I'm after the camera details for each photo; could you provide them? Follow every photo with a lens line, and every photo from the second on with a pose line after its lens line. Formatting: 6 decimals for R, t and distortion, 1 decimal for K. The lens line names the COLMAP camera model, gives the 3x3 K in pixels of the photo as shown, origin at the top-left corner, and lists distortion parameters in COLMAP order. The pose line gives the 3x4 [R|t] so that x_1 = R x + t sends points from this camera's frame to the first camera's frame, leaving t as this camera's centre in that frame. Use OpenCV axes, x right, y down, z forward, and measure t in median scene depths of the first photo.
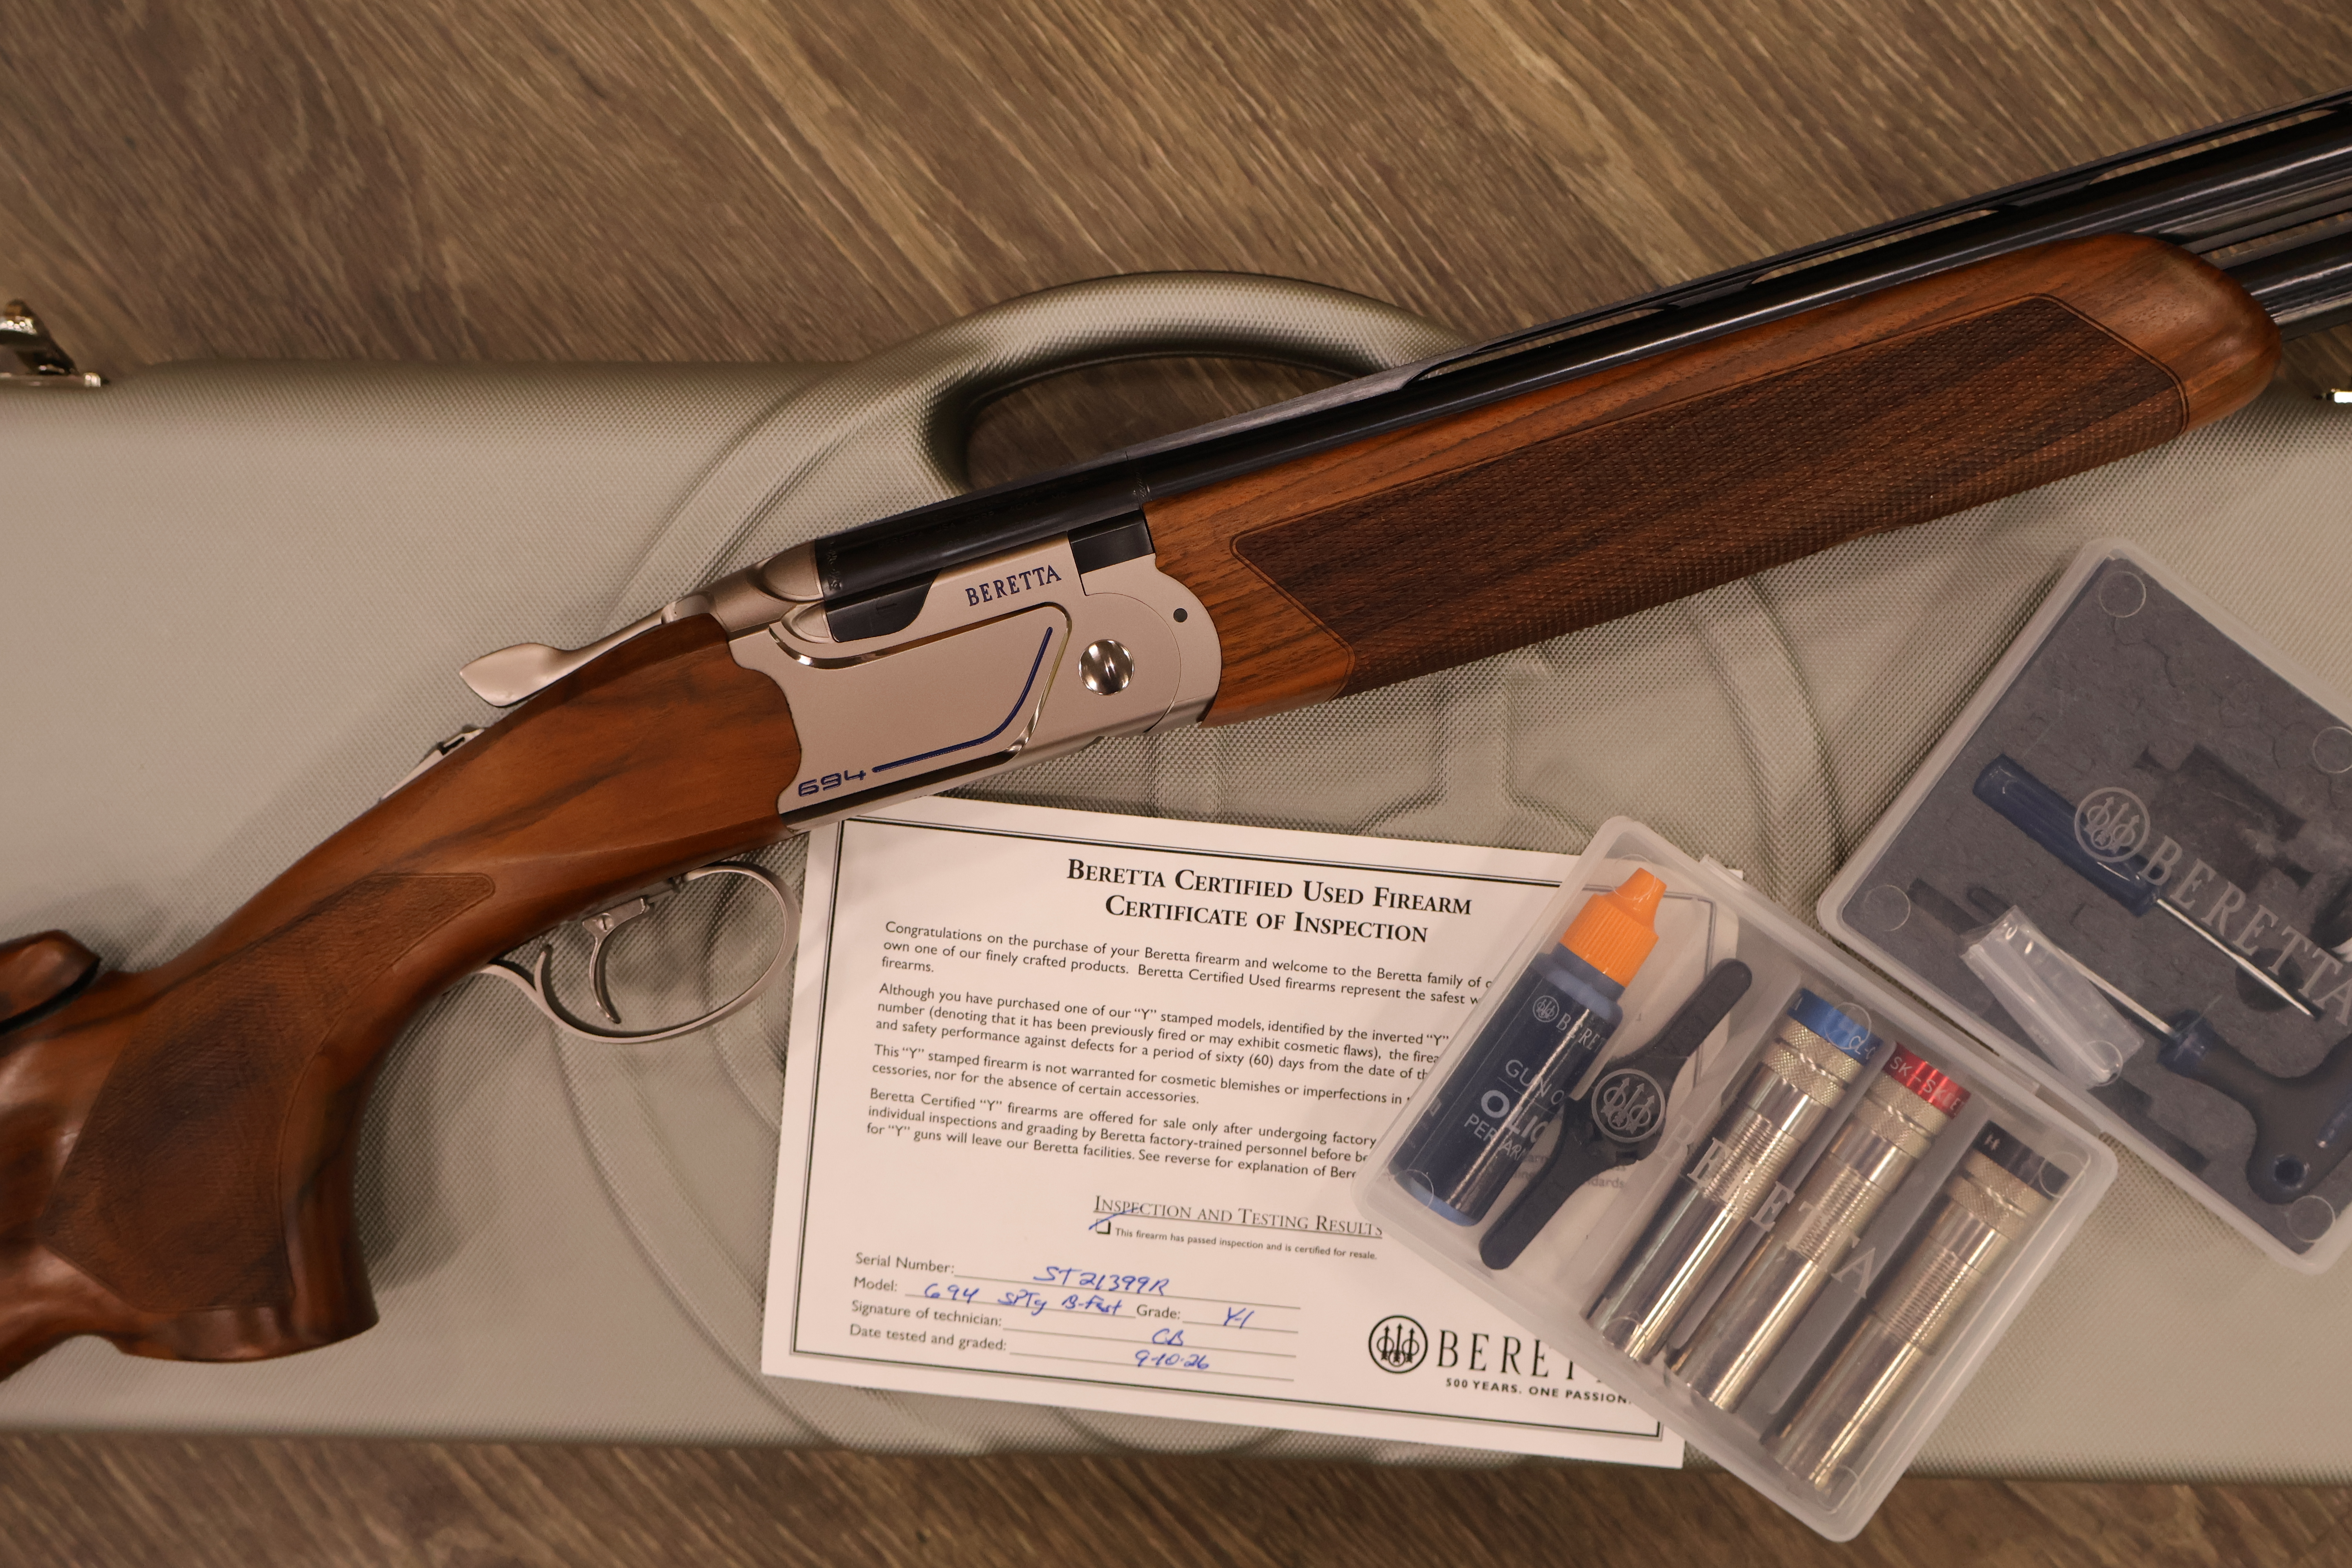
lens RADIAL K [[2632.8, 0, 1173.0], [0, 2632.8, 794.9], [0, 0, 1]] dist [0.012358, 0.000000]
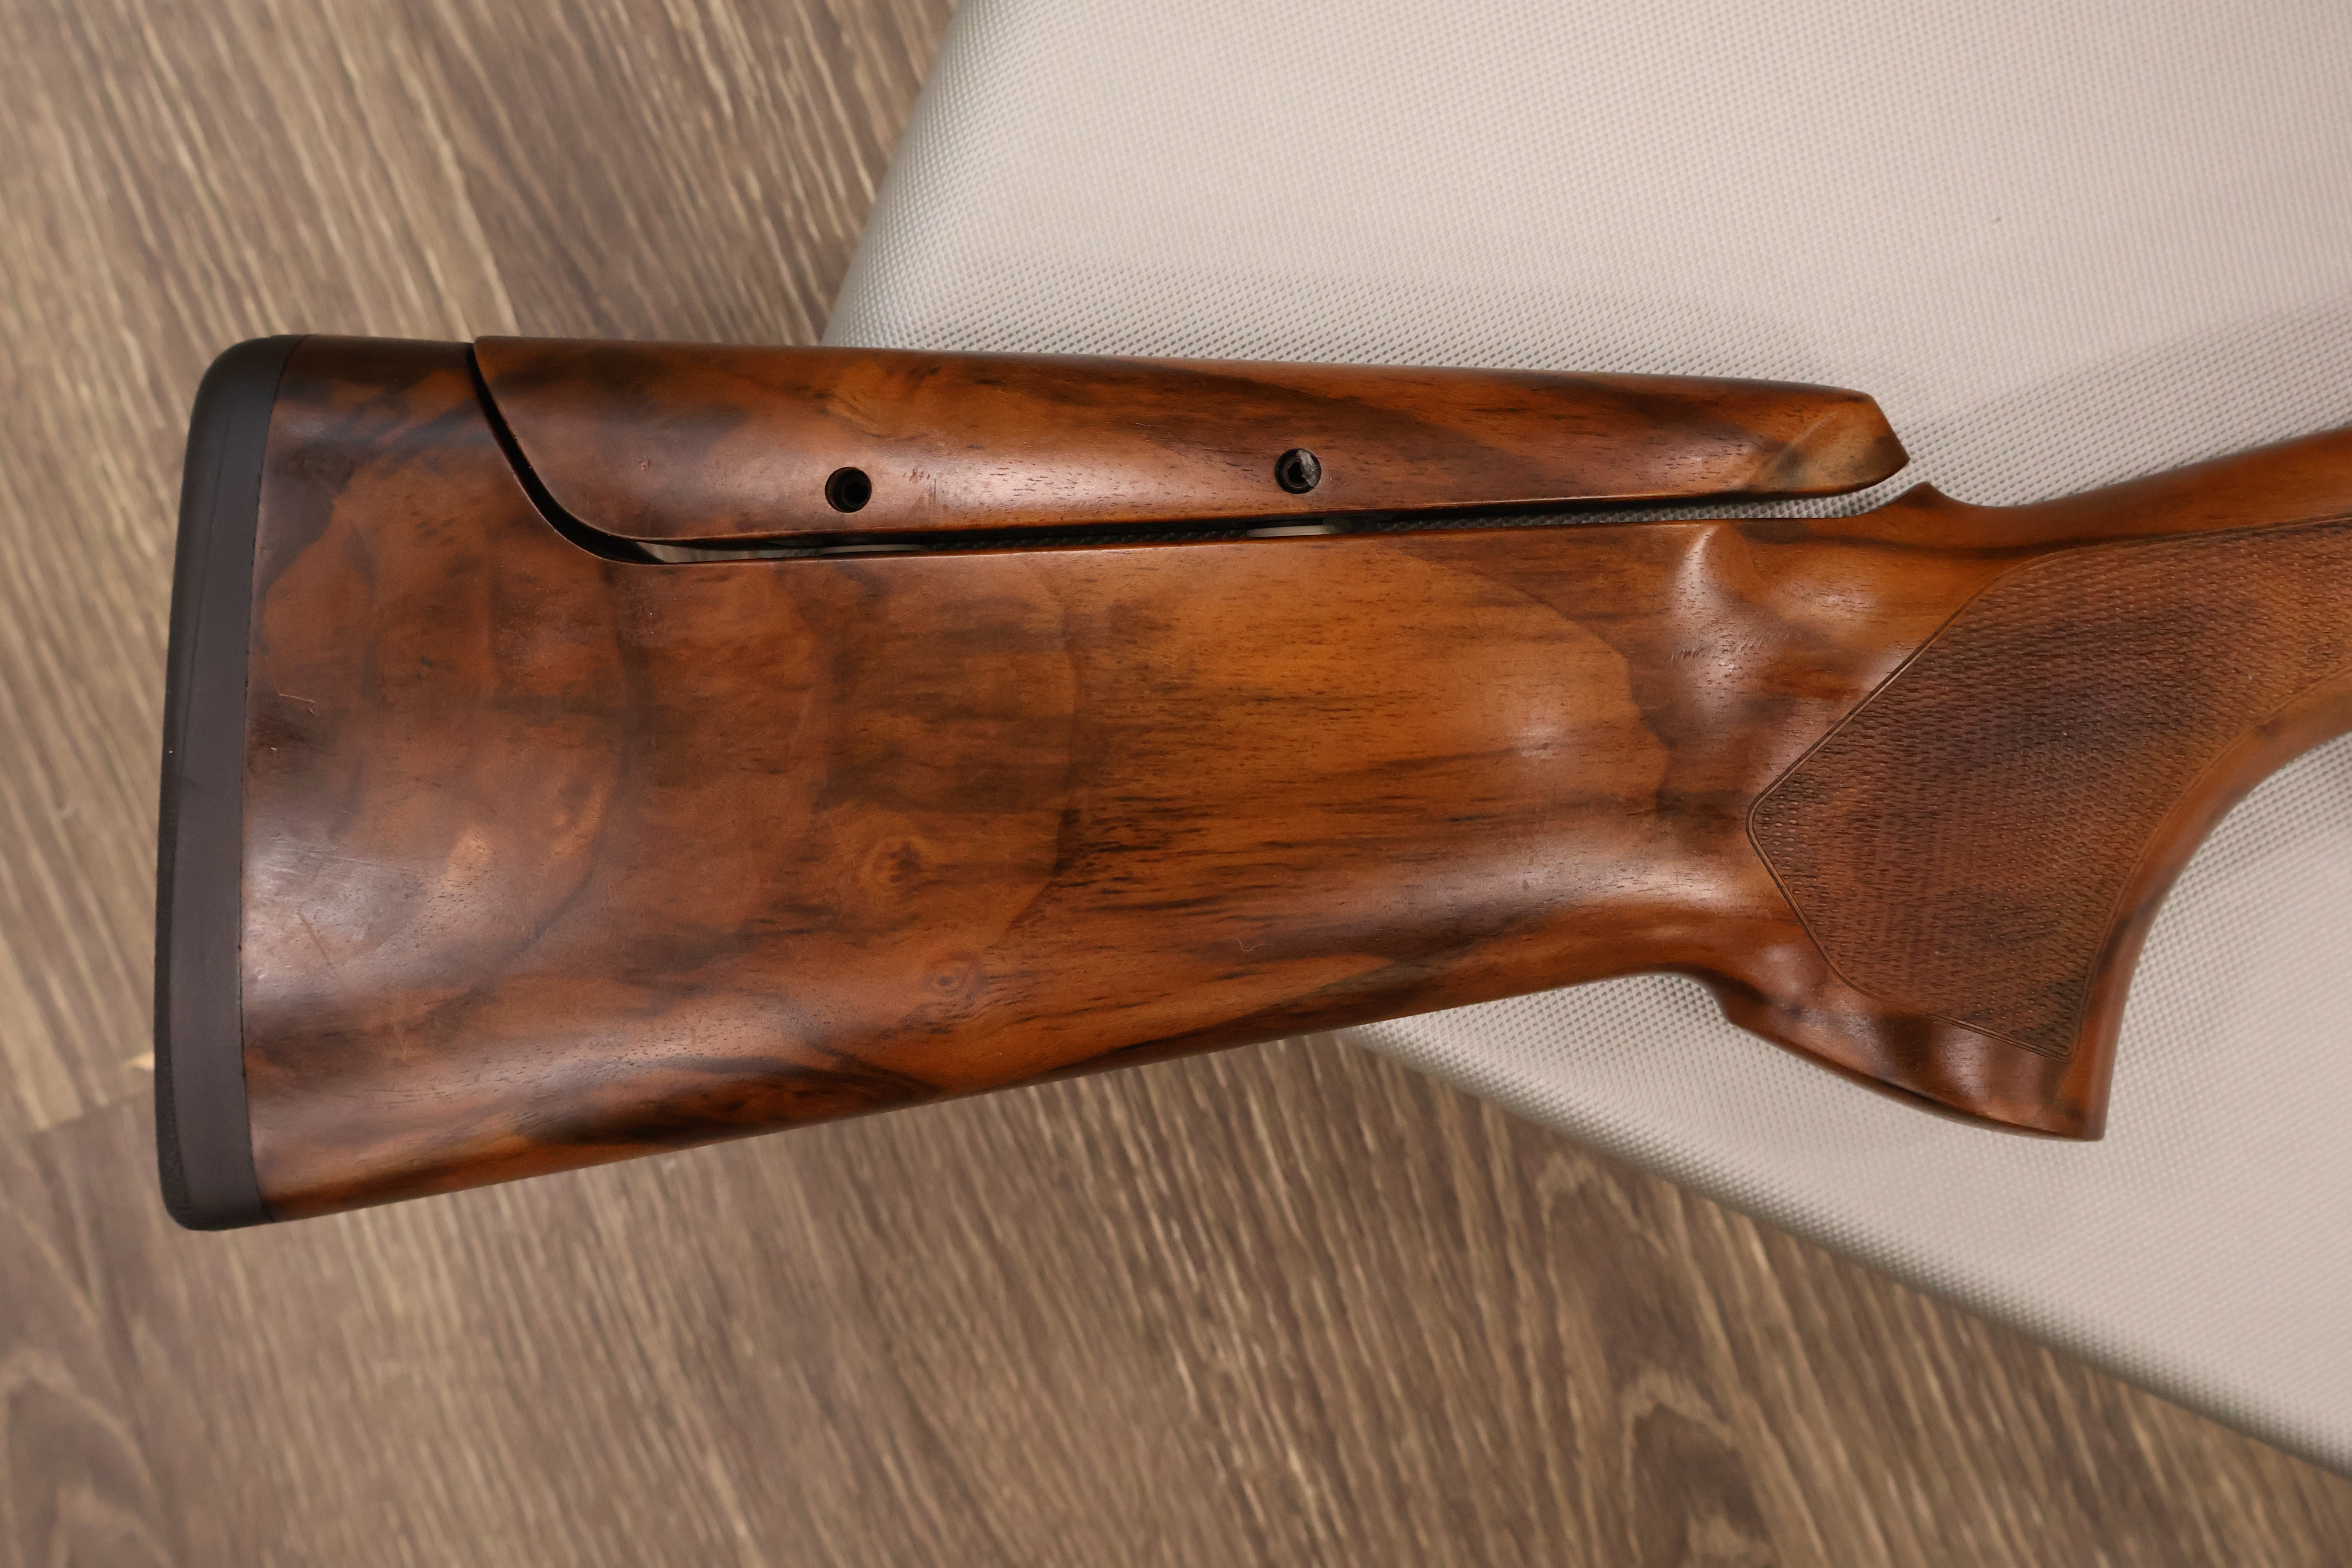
lens RADIAL K [[2632.8, 0, 1168.1], [0, 2632.8, 797.0], [0, 0, 1]] dist [0.012358, 0.000000]
pose [[0.922028, 0.387113, -0.002736, -0.539331], [-0.386780, 0.921487, 0.035535, 0.186477], [0.016277, -0.031706, 0.999365, 0.331813]]
